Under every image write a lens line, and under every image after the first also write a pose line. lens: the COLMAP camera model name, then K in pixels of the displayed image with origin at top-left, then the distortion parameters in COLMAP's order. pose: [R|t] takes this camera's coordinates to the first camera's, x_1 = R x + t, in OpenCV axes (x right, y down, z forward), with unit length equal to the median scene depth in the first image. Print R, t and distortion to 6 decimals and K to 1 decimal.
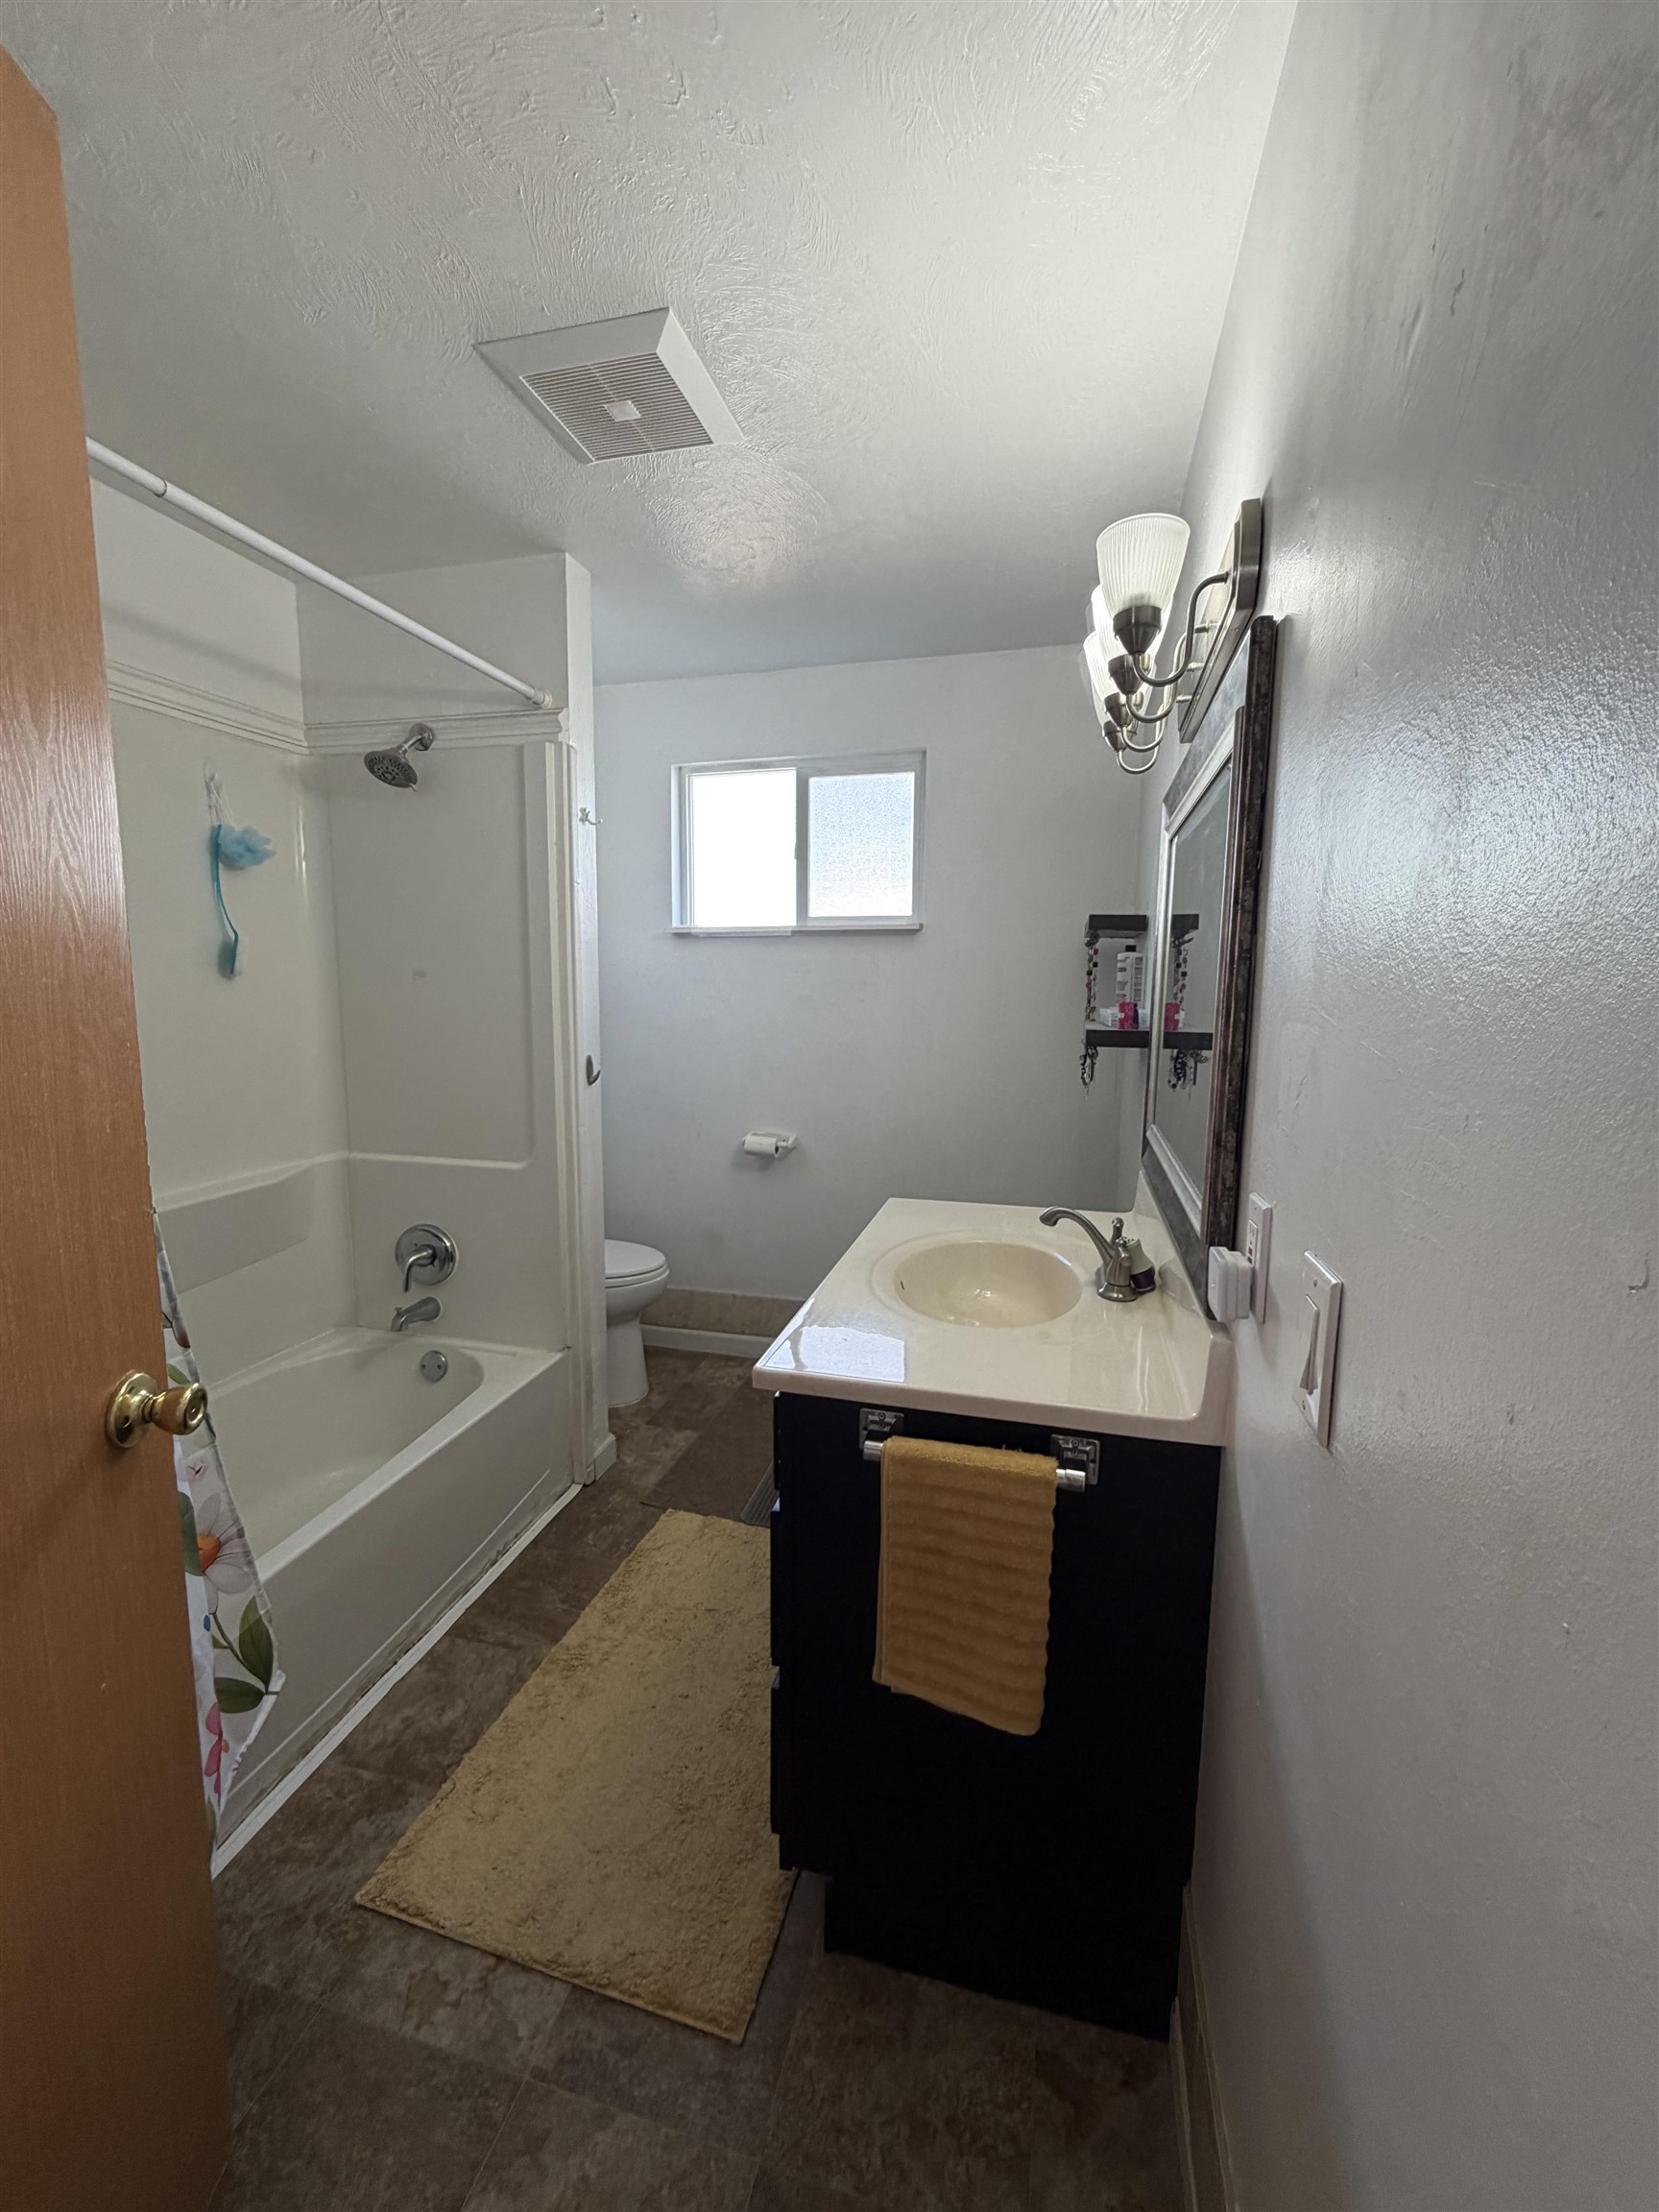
lens RADIAL K [[886.4, 0, 827.5], [0, 886.4, 1107.2], [0, 0, 1]] dist [-0.000932, -0.000083]
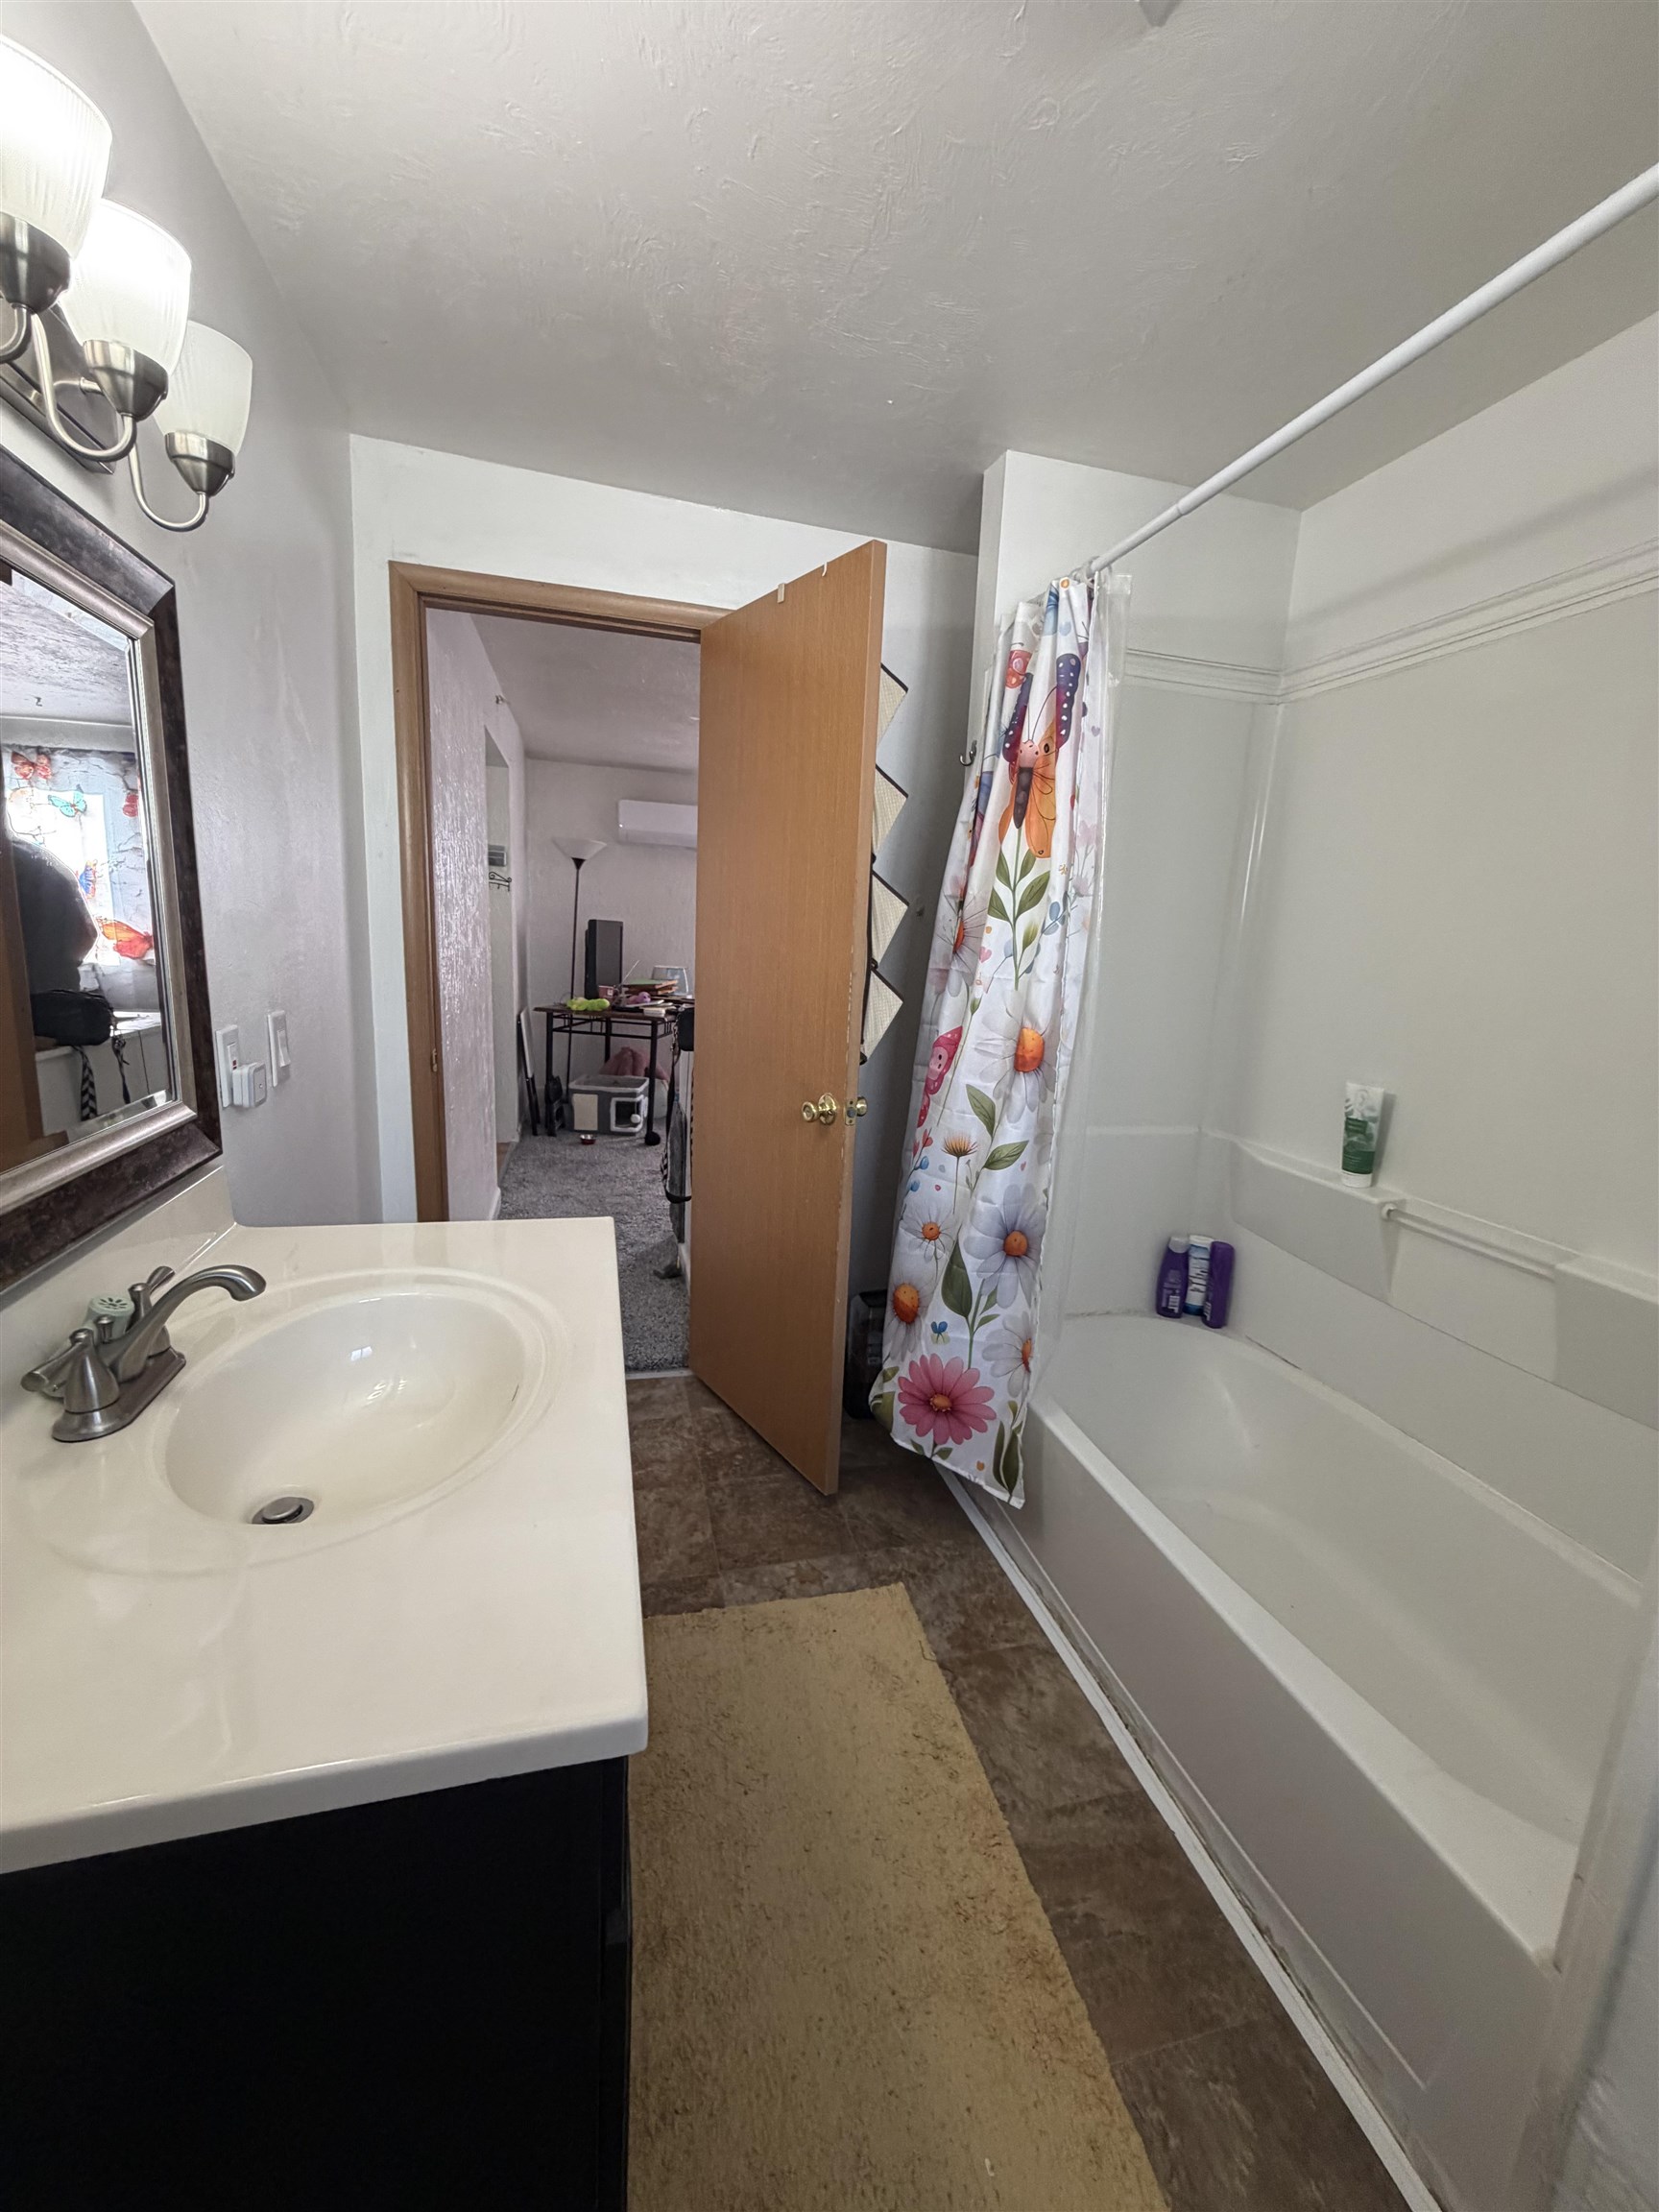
lens RADIAL K [[886.4, 0, 827.7], [0, 886.4, 1088.6], [0, 0, 1]] dist [-0.000932, -0.000083]
pose [[-0.869154, 0.053503, -0.491639, 0.177338], [-0.112634, 0.946587, 0.302135, -0.214863], [0.481545, 0.317977, -0.816704, 1.469442]]
